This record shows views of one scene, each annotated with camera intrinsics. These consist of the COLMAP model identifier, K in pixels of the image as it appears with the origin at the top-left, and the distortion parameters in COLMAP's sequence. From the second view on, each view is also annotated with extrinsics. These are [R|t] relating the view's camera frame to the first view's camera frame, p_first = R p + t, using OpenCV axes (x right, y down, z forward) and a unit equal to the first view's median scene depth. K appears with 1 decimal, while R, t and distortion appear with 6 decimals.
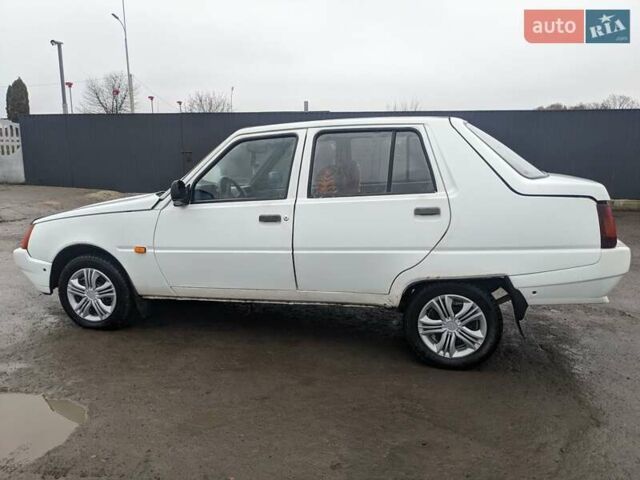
lens RADIAL K [[495.4, 0, 315.5], [0, 495.4, 239.9], [0, 0, 1]] dist [0.067030, -0.102327]
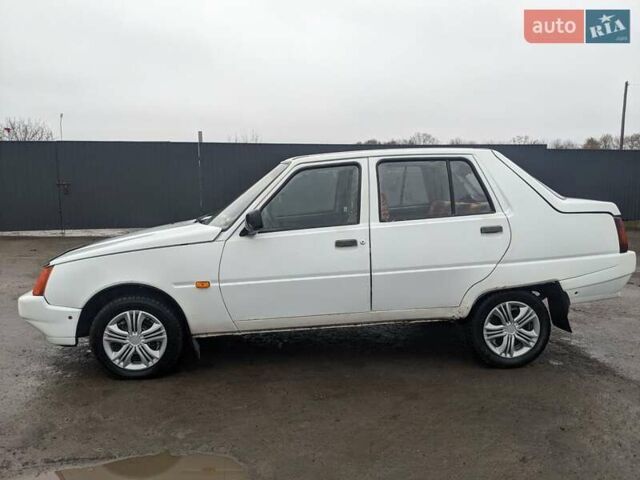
lens RADIAL K [[495.4, 0, 315.5], [0, 495.4, 239.9], [0, 0, 1]] dist [0.067030, -0.102327]
pose [[0.945455, -0.046782, 0.322376, -0.483708], [0.066393, 0.996535, -0.050102, -0.003214], [-0.318915, 0.068773, 0.945285, 0.045995]]
